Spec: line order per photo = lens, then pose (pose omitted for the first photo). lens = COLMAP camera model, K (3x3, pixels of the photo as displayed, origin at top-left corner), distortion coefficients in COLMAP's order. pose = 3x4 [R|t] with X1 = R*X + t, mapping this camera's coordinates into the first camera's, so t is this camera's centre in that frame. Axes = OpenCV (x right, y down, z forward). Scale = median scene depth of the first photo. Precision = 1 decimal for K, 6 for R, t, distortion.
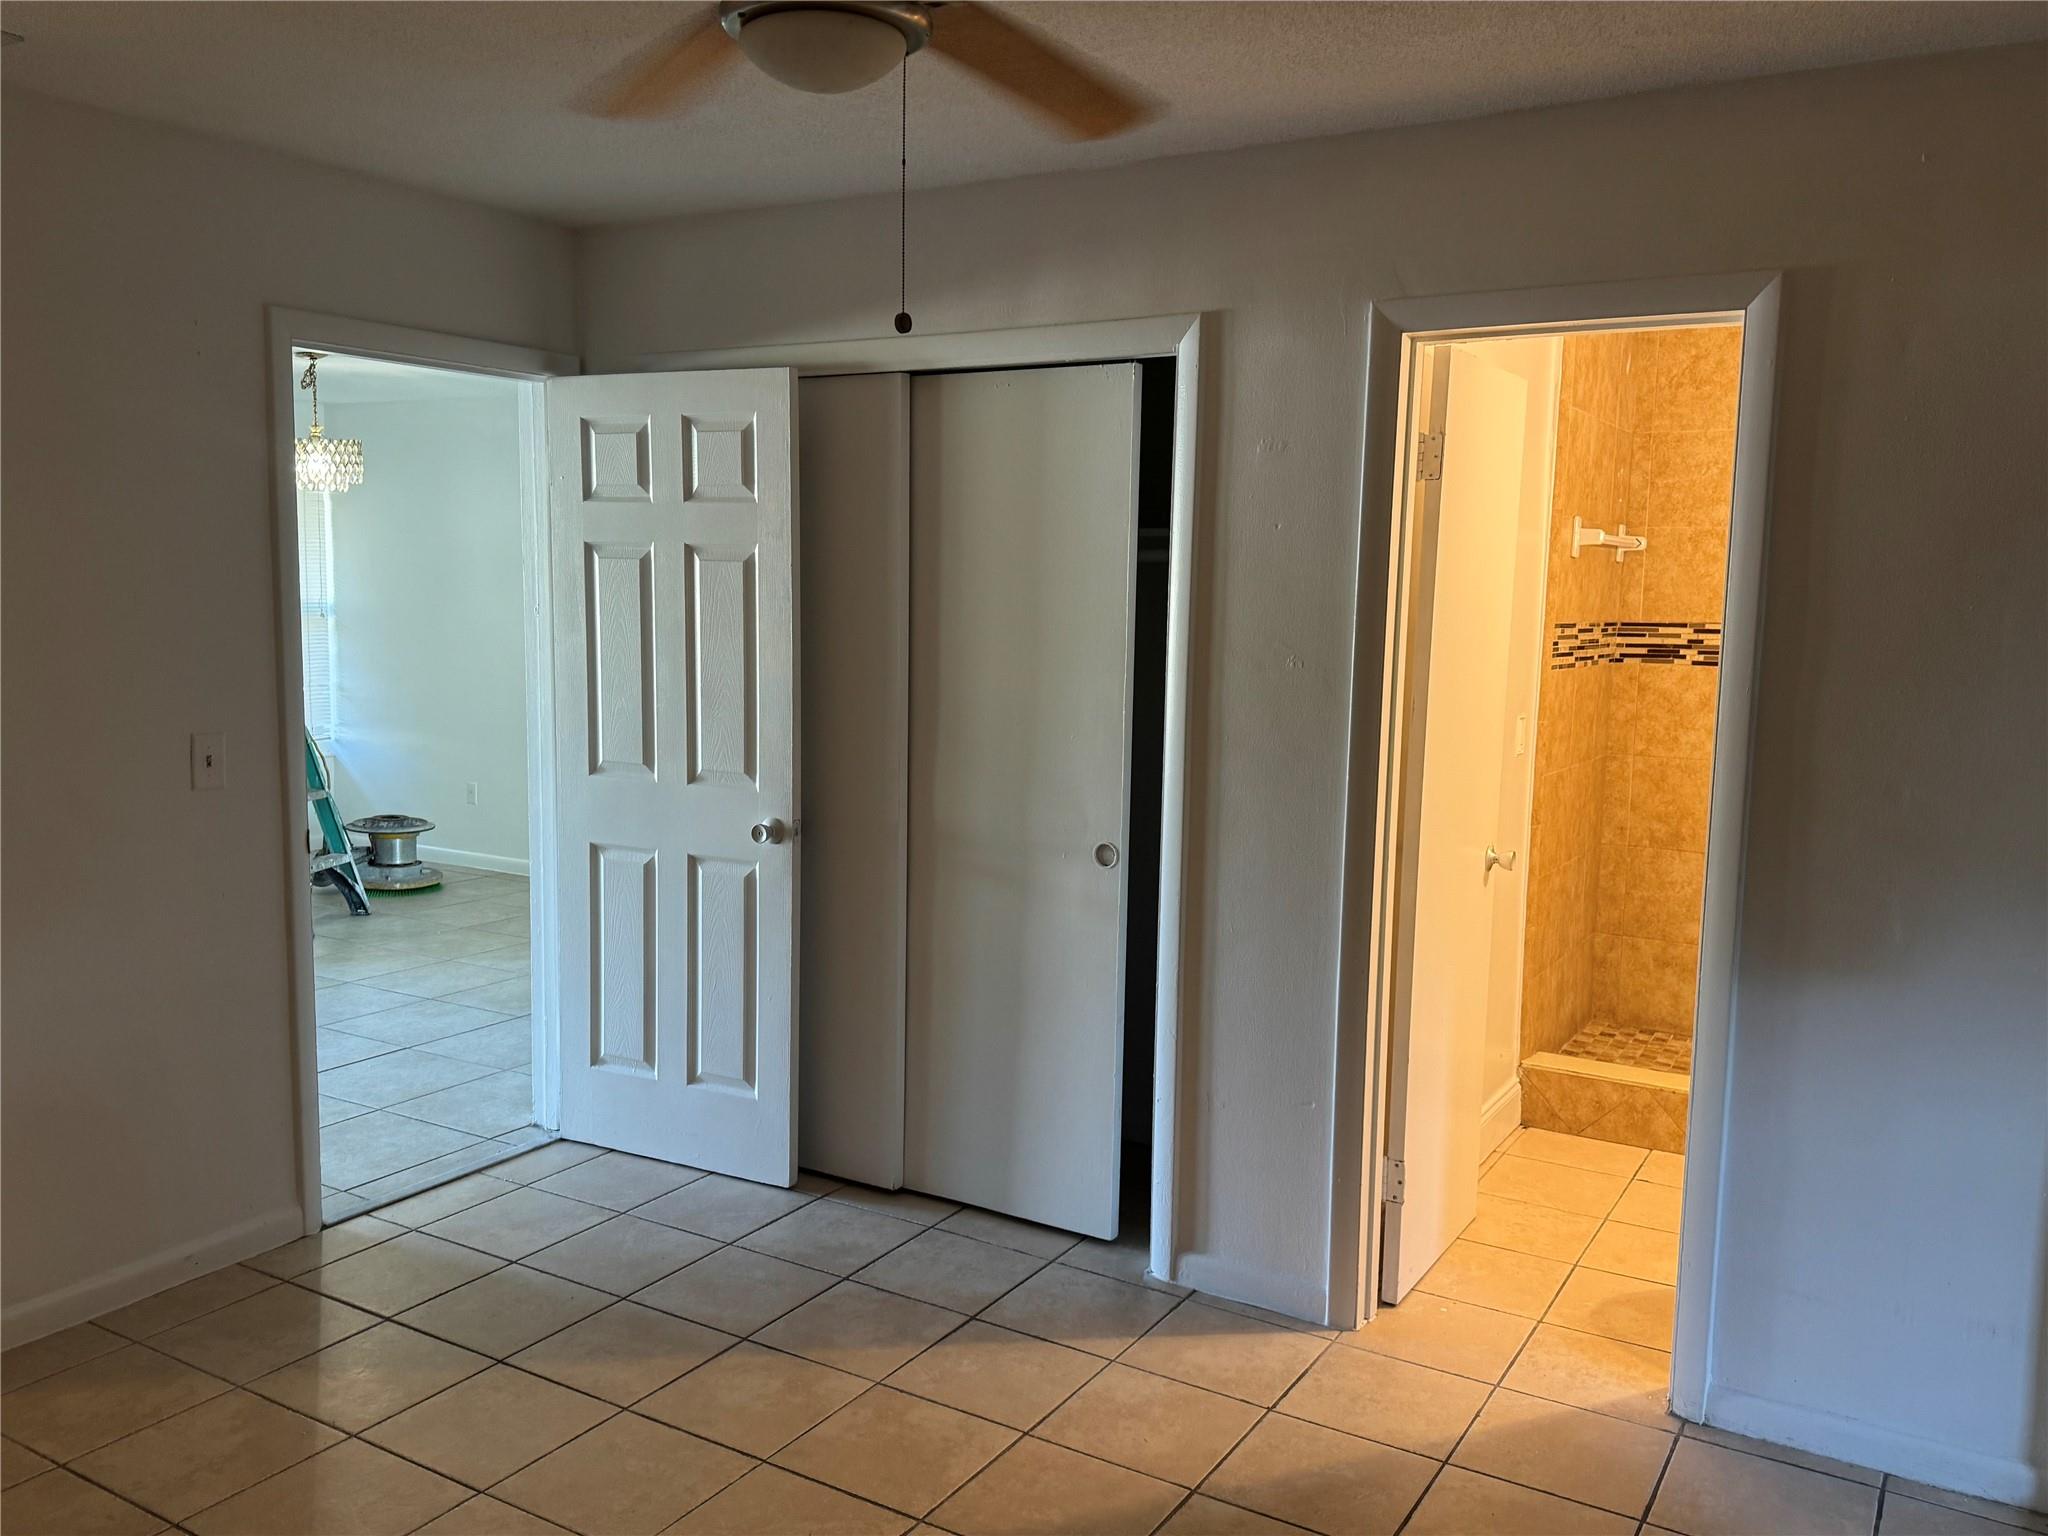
lens RADIAL K [[1592.0, 0, 1024.0], [0, 1592.0, 768.0], [0, 0, 1]] dist [0.174855, -0.344764]
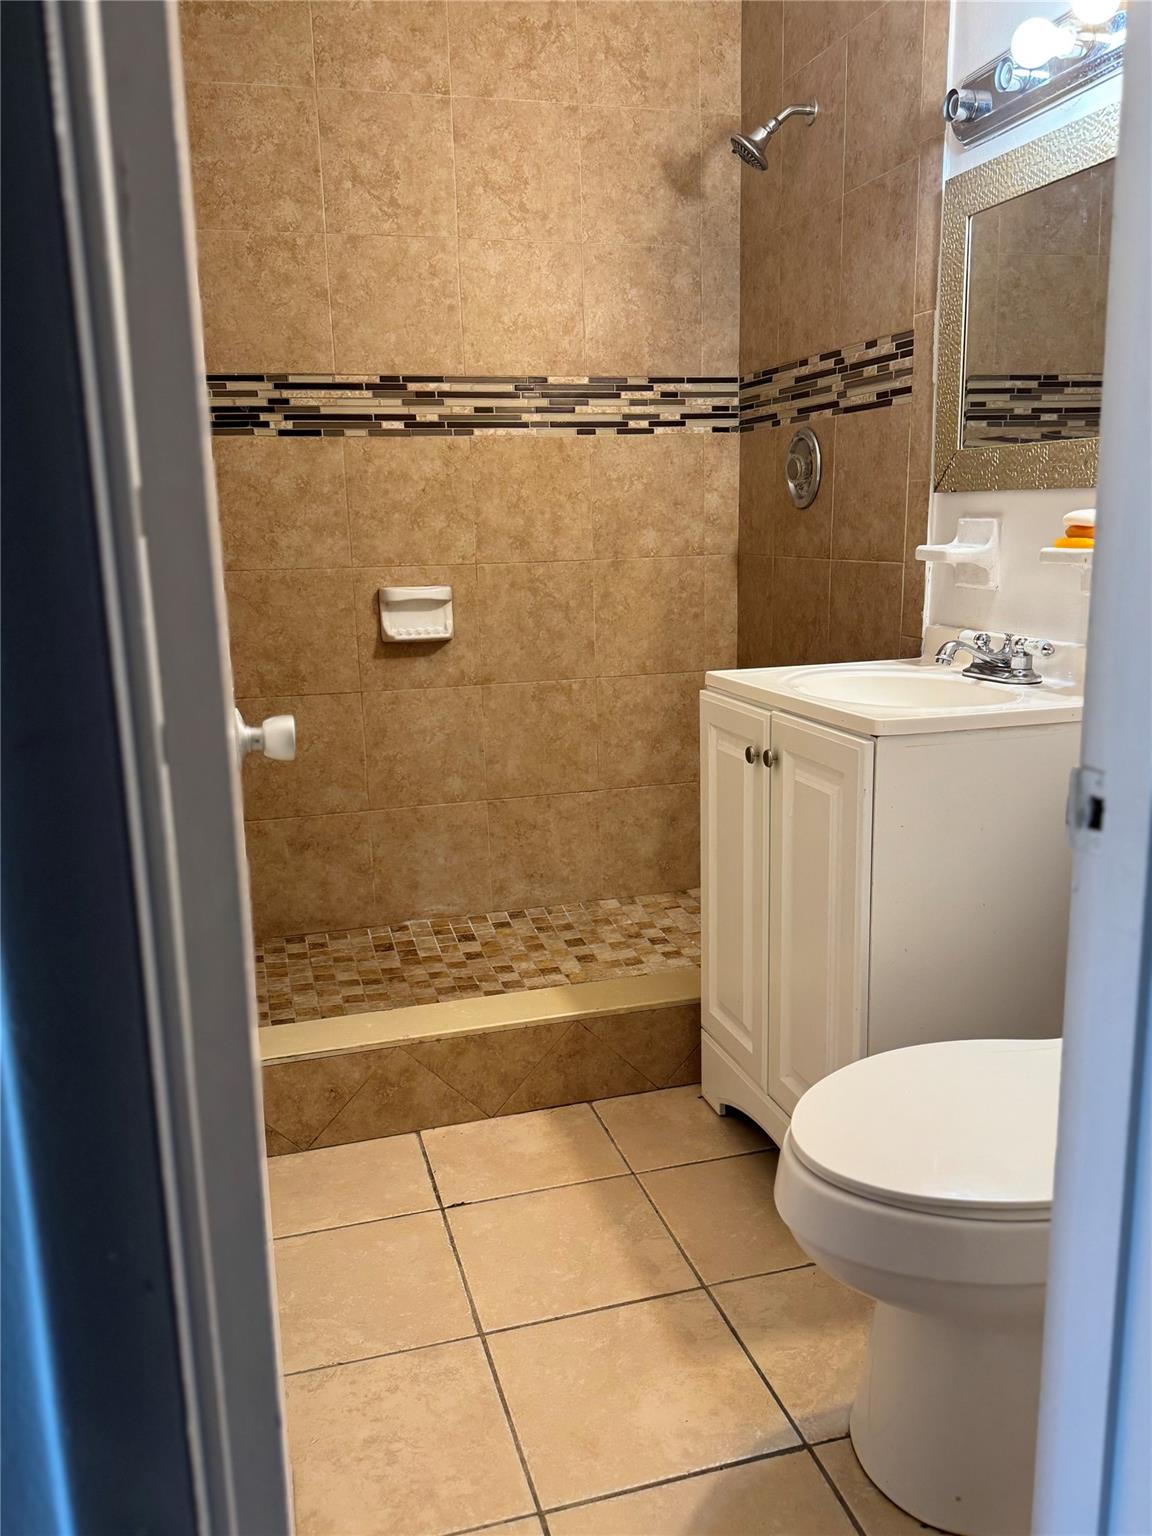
lens RADIAL K [[1194.0, 0, 576.0], [0, 1194.0, 768.0], [0, 0, 1]] dist [0.174855, -0.344764]
pose [[0.683028, -0.185032, 0.706566, 0.093009], [0.126996, 0.982730, 0.134588, 0.025713], [-0.719267, -0.002196, 0.694730, 0.529857]]
